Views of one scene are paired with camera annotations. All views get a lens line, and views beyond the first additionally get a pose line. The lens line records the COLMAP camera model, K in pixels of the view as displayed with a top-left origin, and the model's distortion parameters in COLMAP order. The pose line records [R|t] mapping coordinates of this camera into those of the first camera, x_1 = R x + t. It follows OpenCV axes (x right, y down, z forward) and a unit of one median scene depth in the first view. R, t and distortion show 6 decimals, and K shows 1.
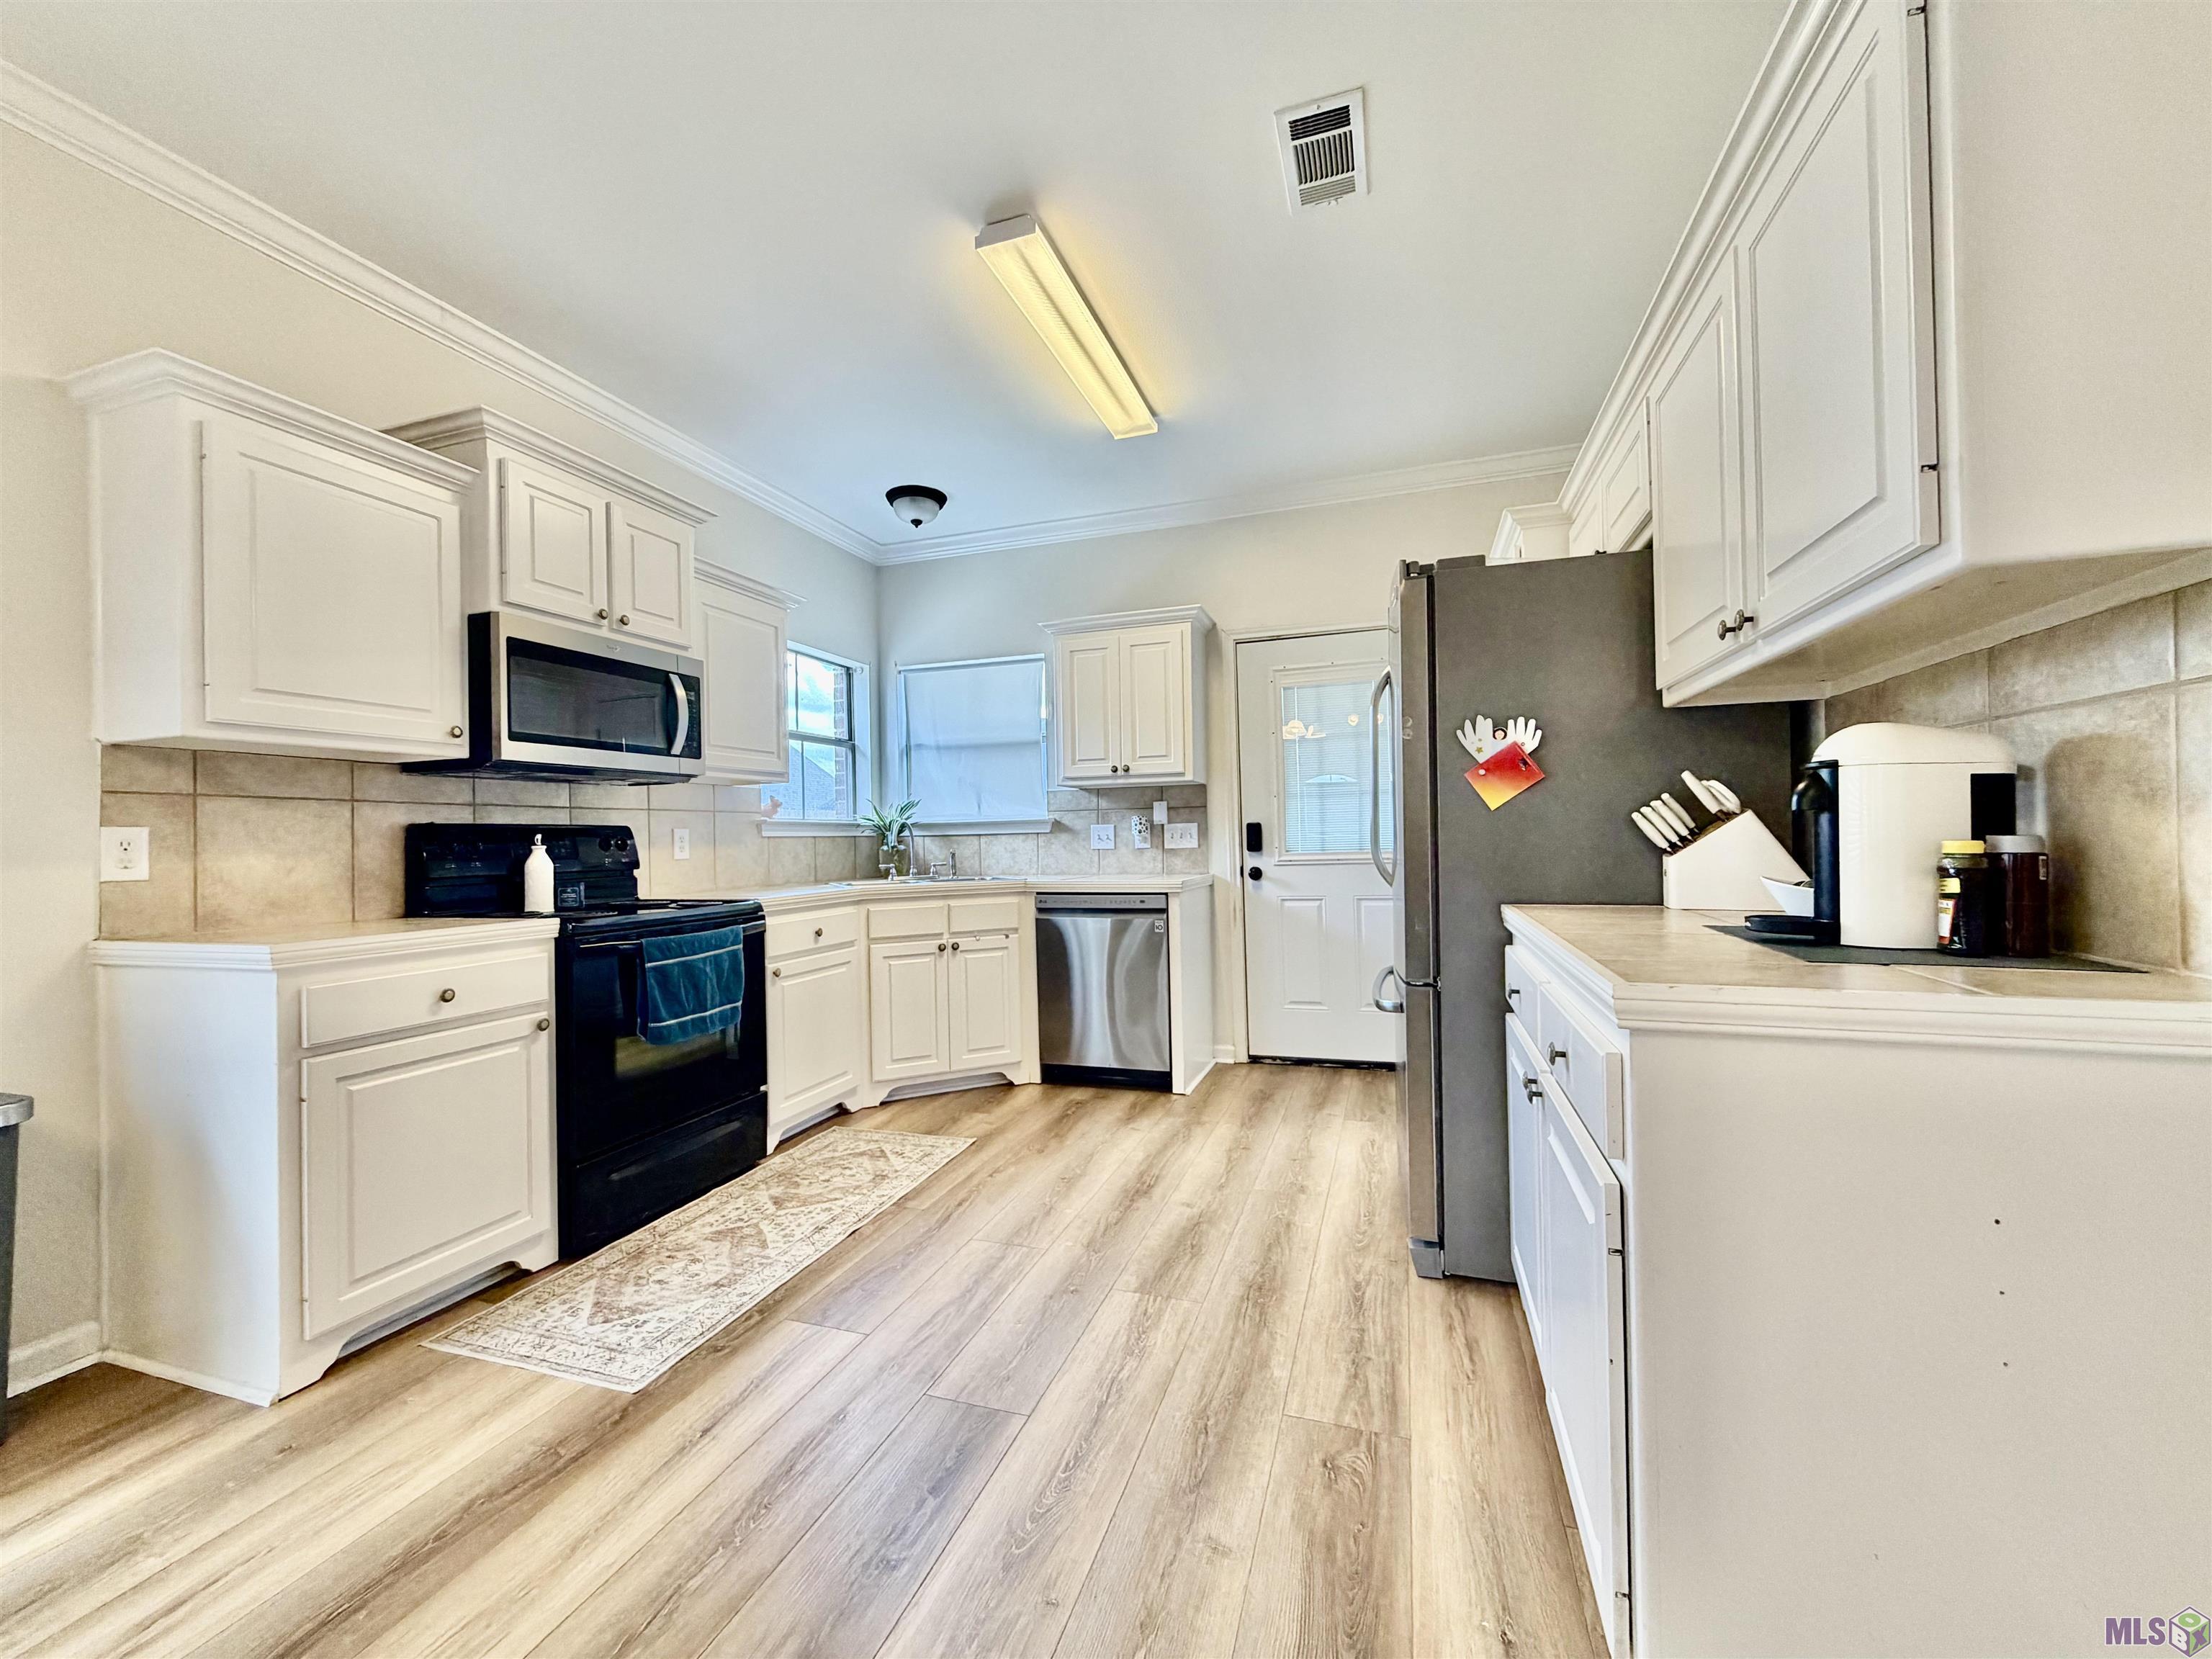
lens RADIAL K [[879.5, 0, 1098.6], [0, 879.5, 832.7], [0, 0, 1]] dist [-0.000149, -0.000573]
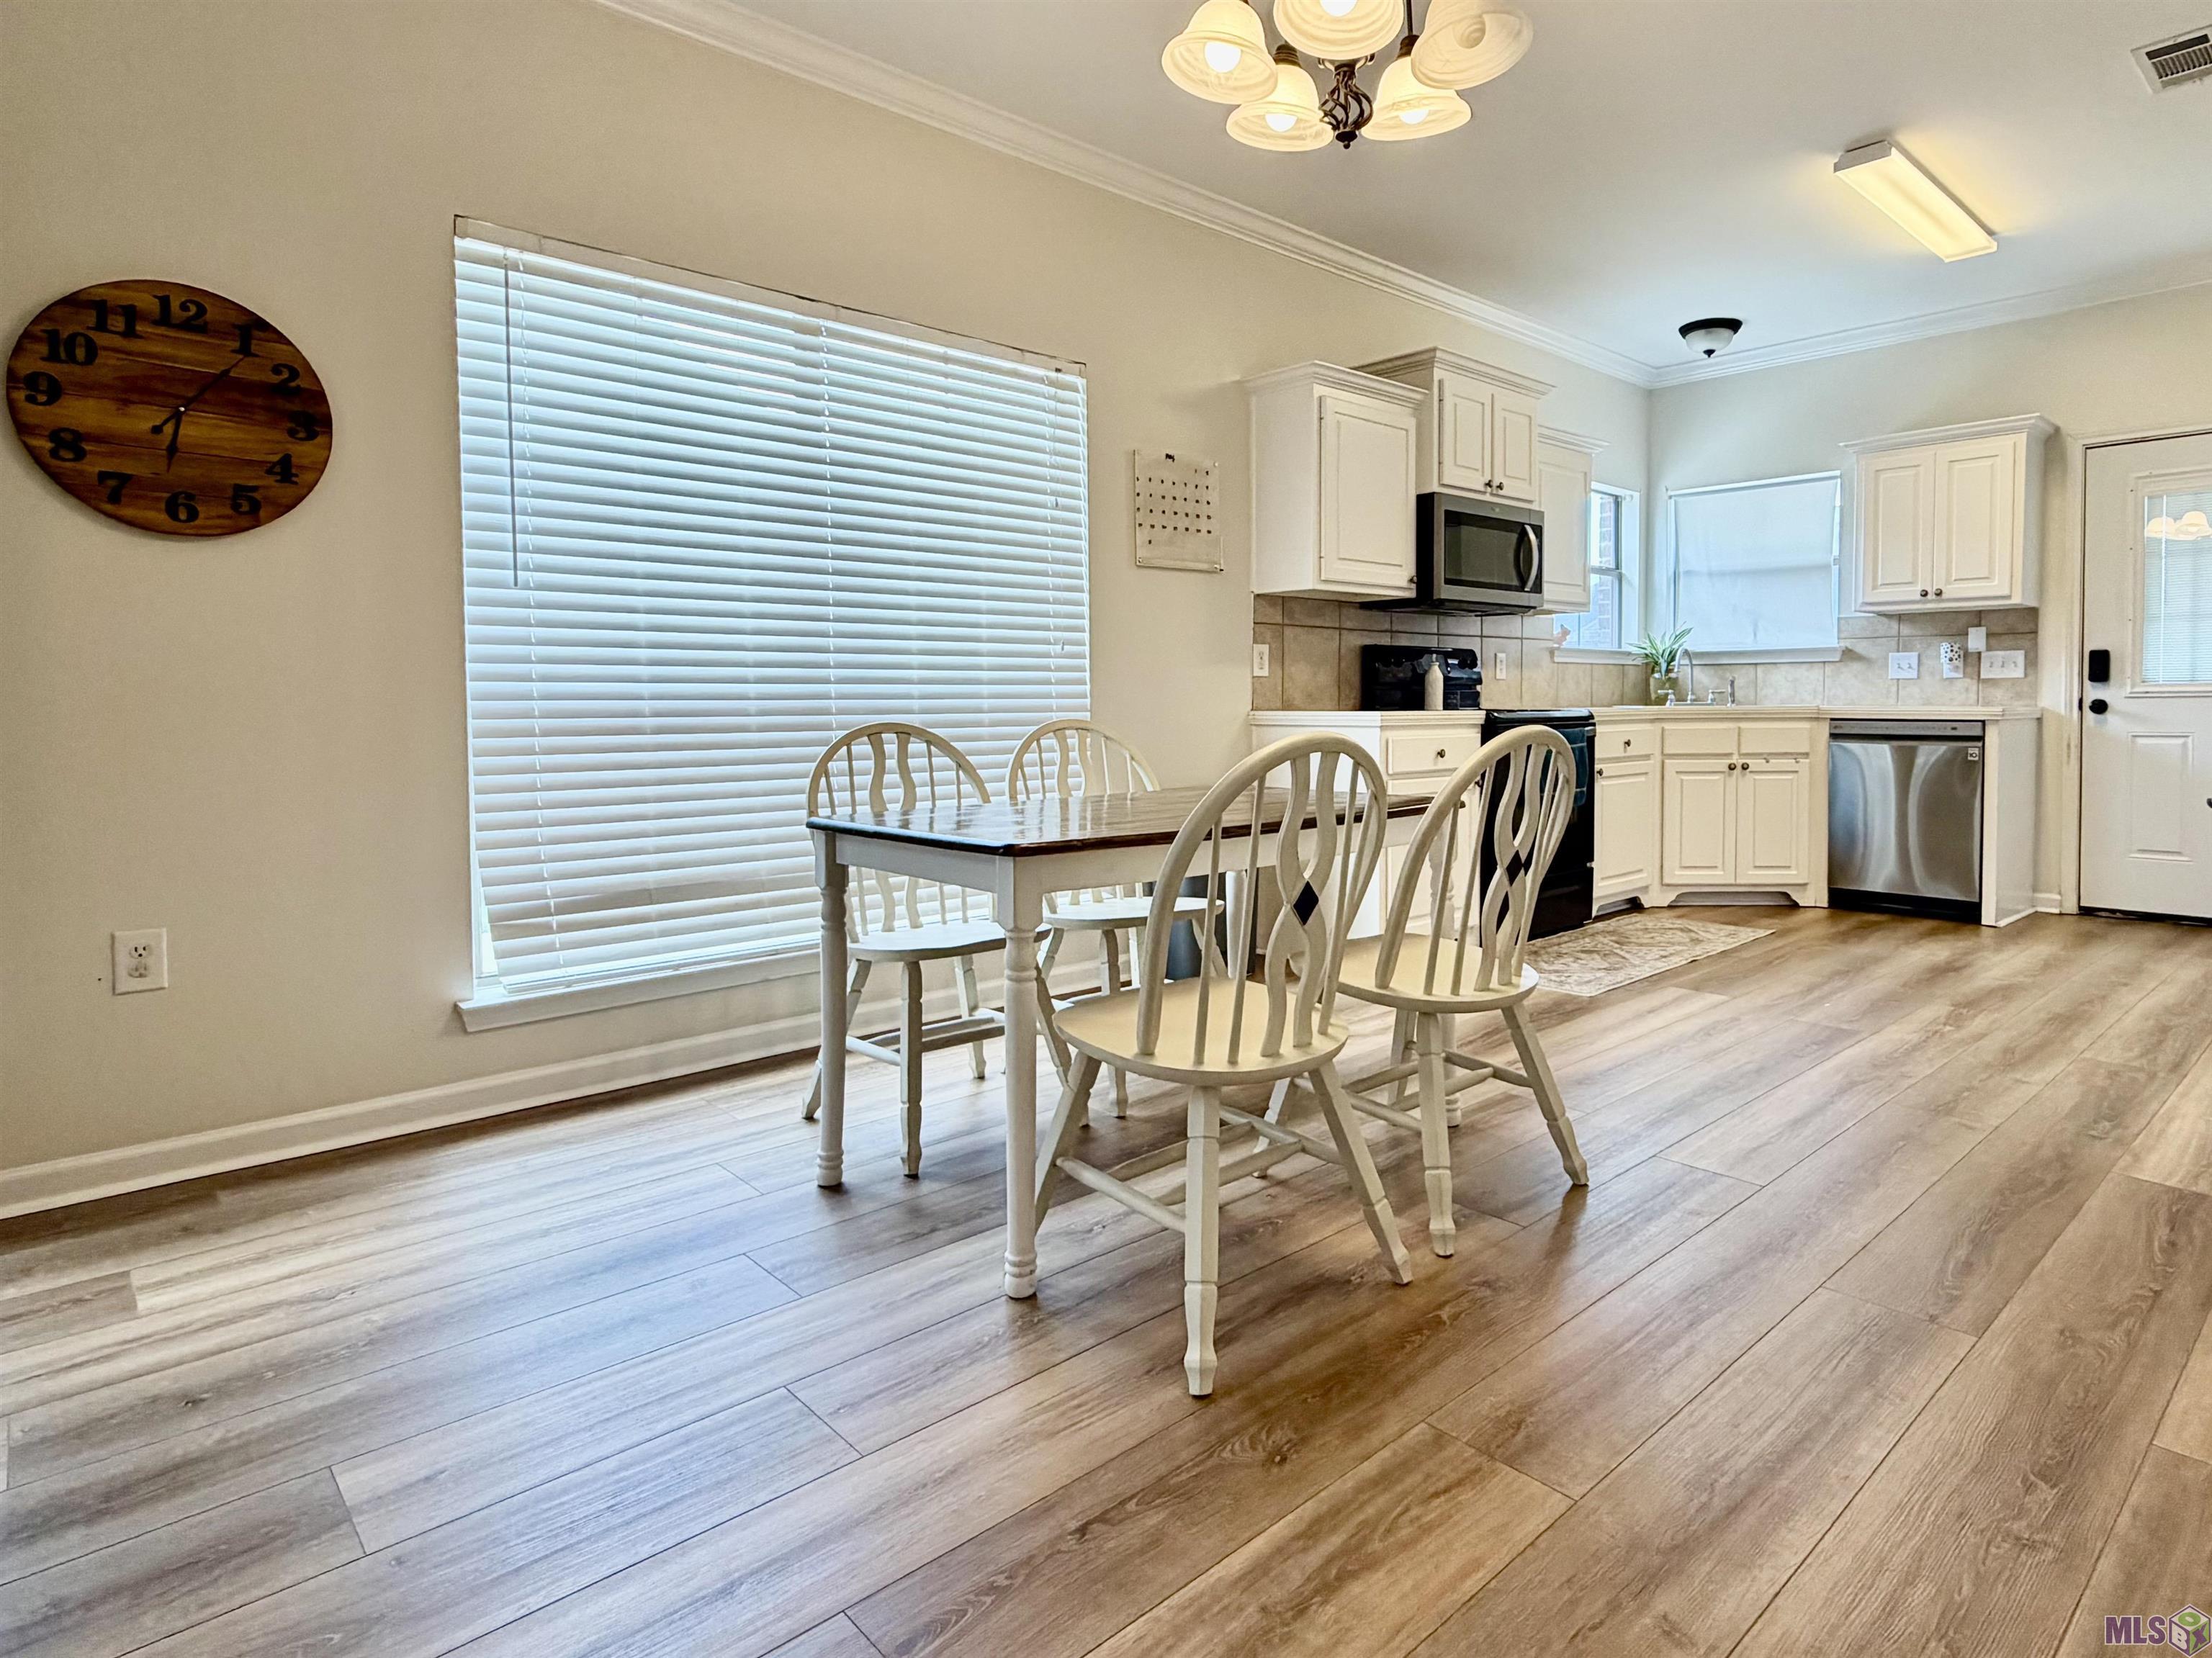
lens RADIAL K [[1225.1, 0, 1208.0], [0, 1225.1, 751.7], [0, 0, 1]] dist [-0.005916, -0.000253]
pose [[0.890043, 0.036861, -0.454385, -0.080665], [-0.010946, 0.998166, 0.059533, 0.036190], [0.455746, -0.048014, 0.888814, -0.675324]]
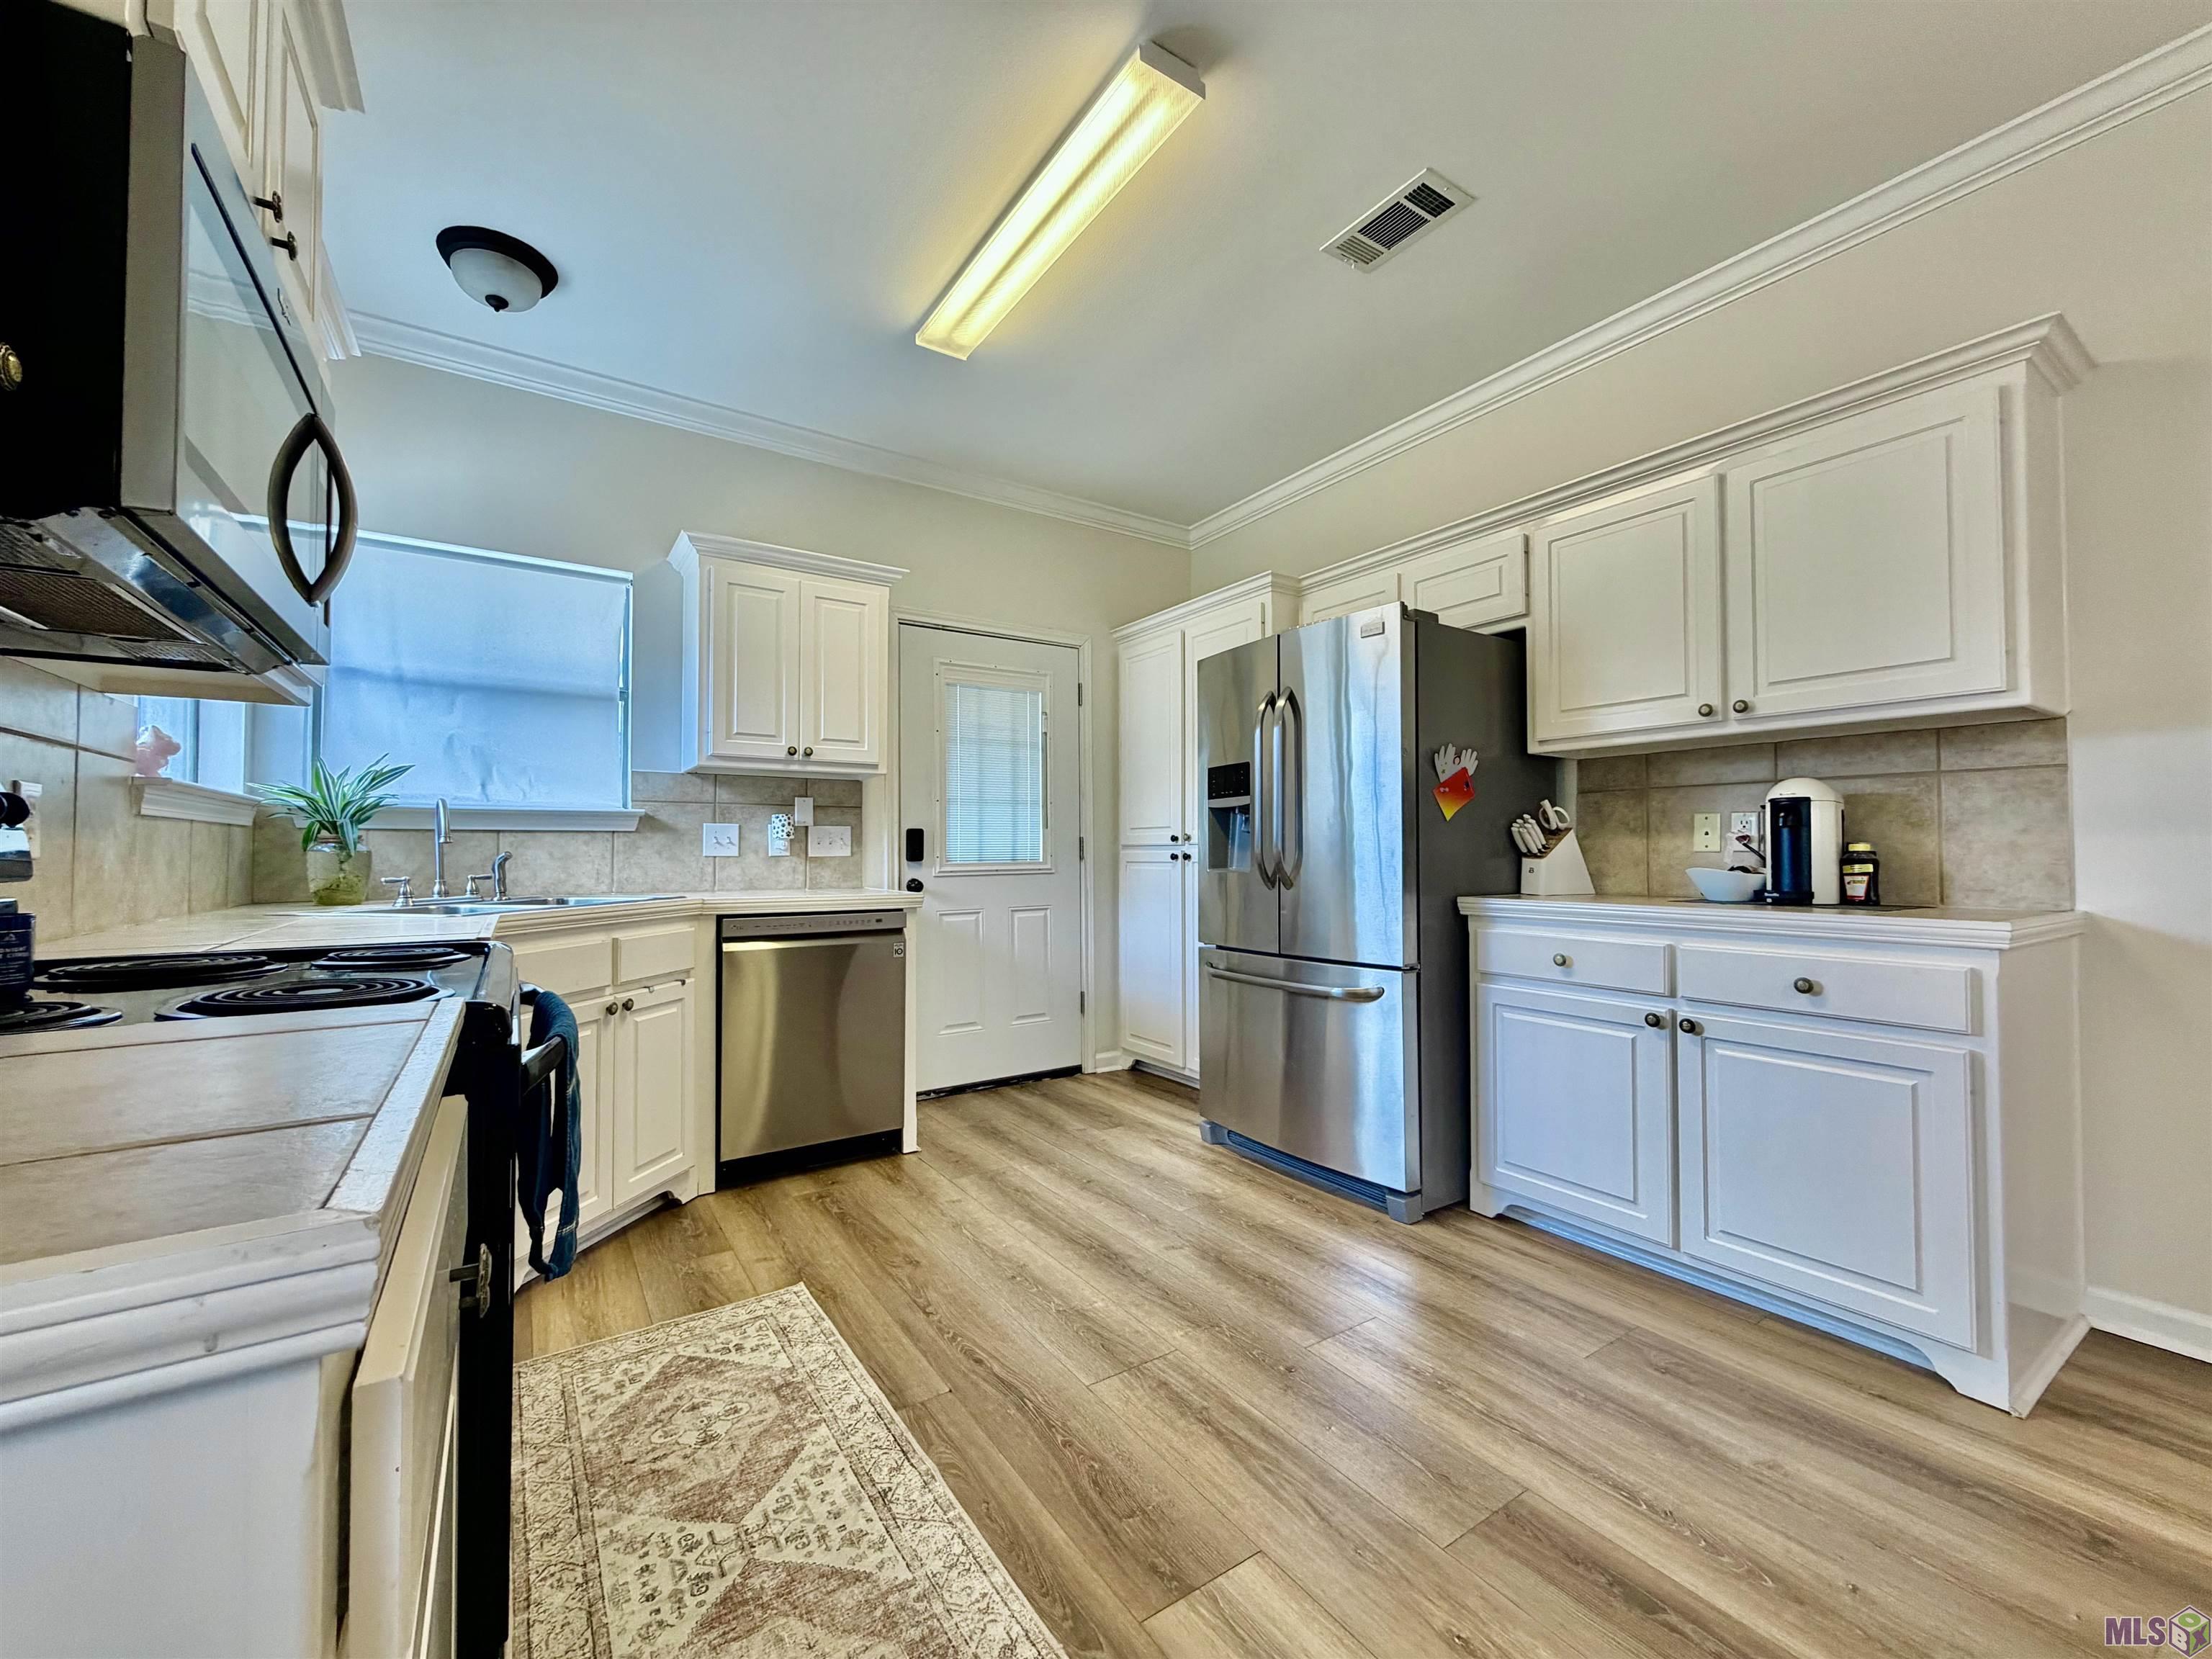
lens RADIAL K [[879.5, 0, 1101.4], [0, 879.5, 838.3], [0, 0, 1]] dist [-0.000149, -0.000573]
pose [[0.609528, 0.032614, 0.792094, -0.524081], [-0.015835, 0.999455, -0.028967, 0.026618], [-0.792607, 0.005113, 0.609712, 0.401725]]
